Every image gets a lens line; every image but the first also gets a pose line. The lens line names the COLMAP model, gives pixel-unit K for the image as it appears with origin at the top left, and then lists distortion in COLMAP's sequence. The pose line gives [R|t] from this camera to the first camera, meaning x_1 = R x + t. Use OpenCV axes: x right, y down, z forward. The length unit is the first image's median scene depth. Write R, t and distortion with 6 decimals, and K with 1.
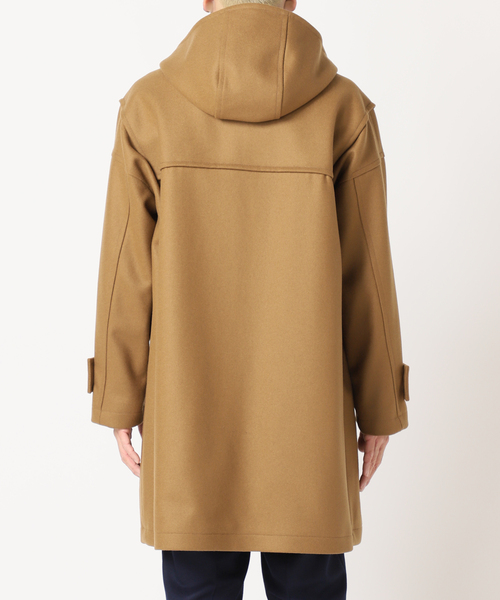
lens RADIAL K [[1923.1, 0, 250.0], [0, 1923.1, 300.0], [0, 0, 1]] dist [0.002271, 3.154036]
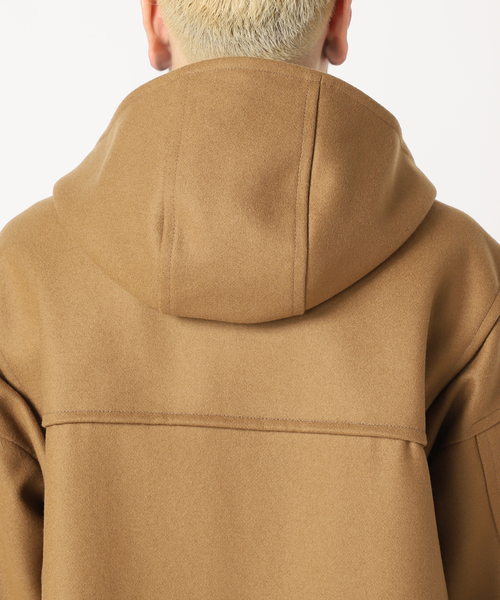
lens RADIAL K [[1923.1, 0, 250.0], [0, 1923.1, 300.0], [0, 0, 1]] dist [0.002271, 3.154036]
pose [[0.996621, -0.013674, -0.080988, 0.039003], [0.014976, 0.999768, 0.015494, -0.104304], [0.080757, -0.016654, 0.996595, 0.553163]]
